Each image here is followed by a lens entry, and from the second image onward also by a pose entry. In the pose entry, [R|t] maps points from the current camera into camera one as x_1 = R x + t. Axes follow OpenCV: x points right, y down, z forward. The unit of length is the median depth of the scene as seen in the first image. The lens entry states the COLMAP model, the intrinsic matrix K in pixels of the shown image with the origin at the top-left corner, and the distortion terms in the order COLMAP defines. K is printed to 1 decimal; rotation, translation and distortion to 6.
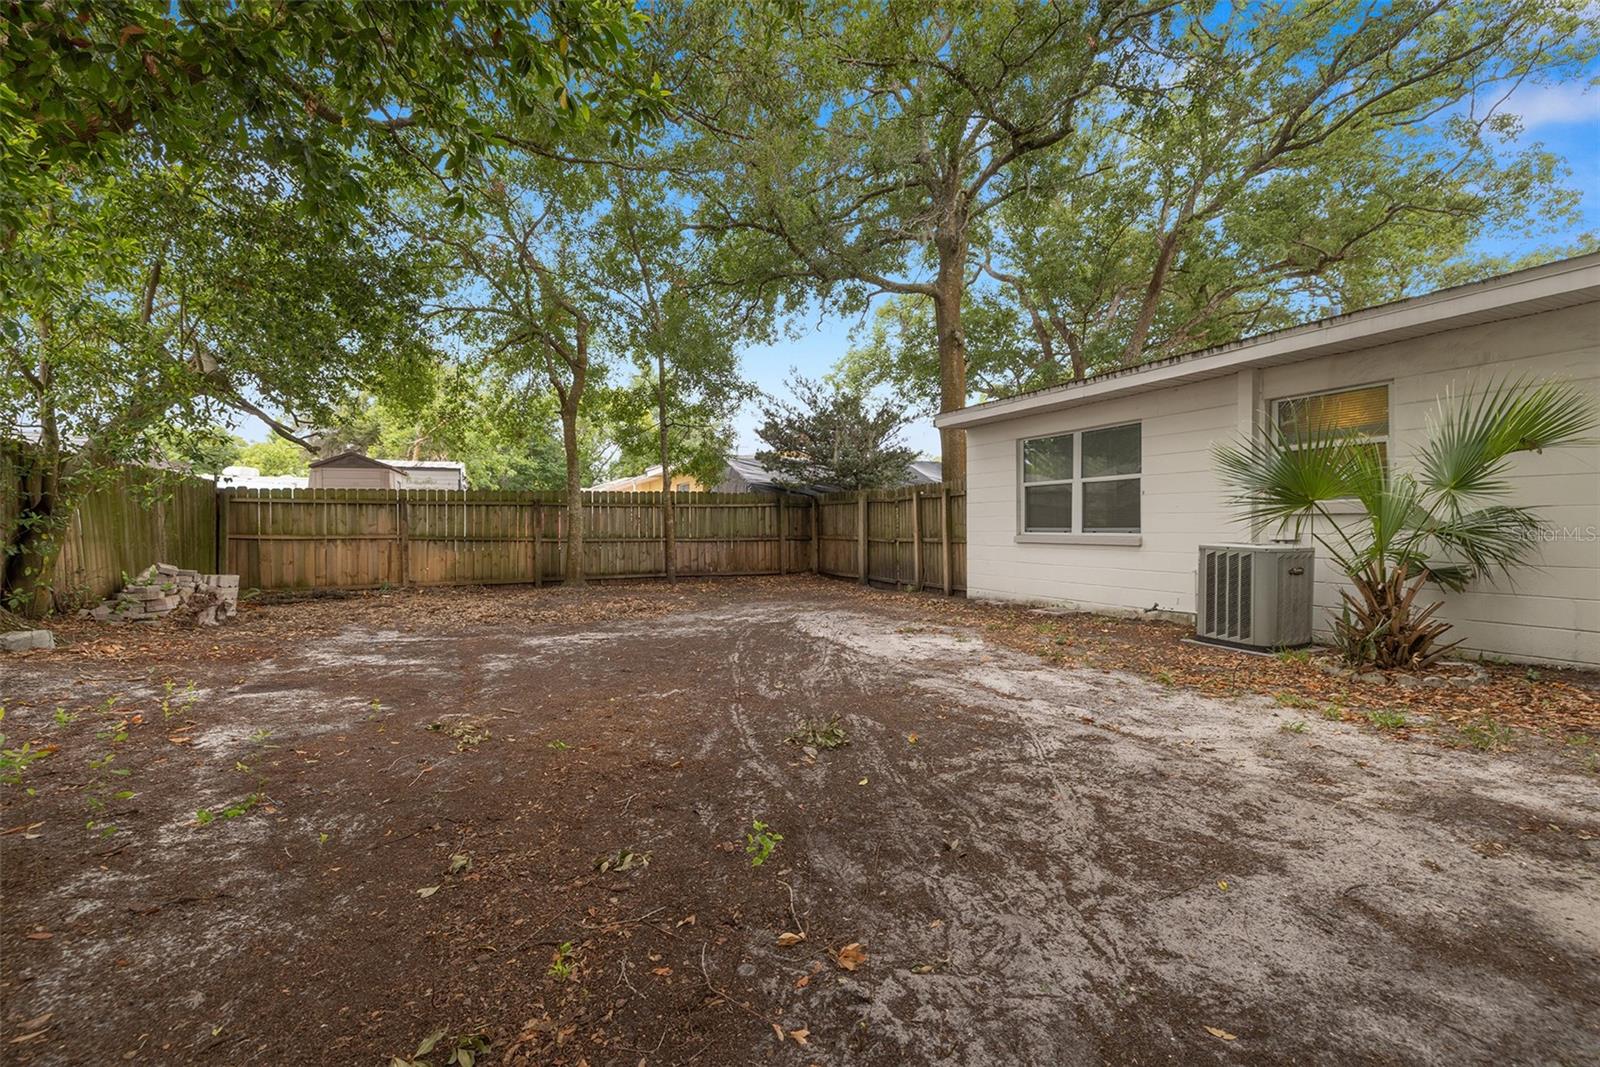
lens RADIAL K [[682.5, 0, 804.6], [0, 682.5, 521.7], [0, 0, 1]] dist [-0.000791, -0.000402]
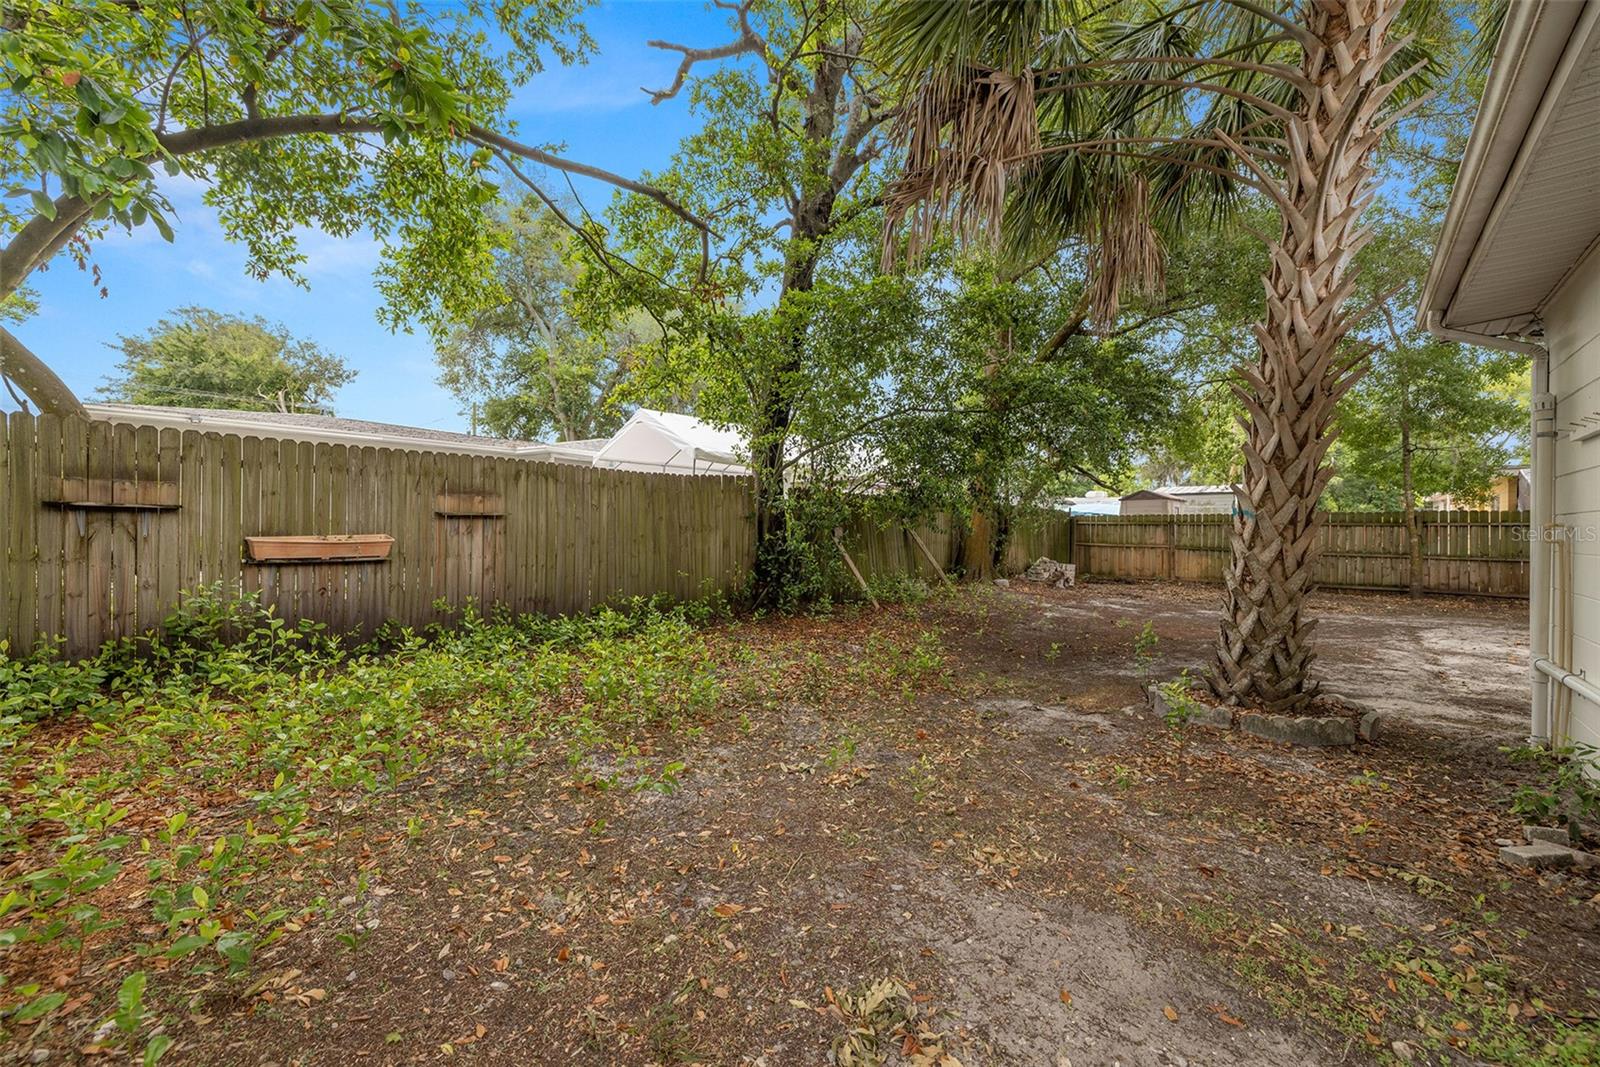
lens RADIAL K [[682.5, 0, 802.0], [0, 682.5, 525.8], [0, 0, 1]] dist [-0.000791, -0.000402]
pose [[0.439499, 0.005408, -0.898227, 0.497873], [-0.005560, 0.999979, 0.003300, -0.030040], [0.898226, 0.003544, 0.439520, -0.478354]]
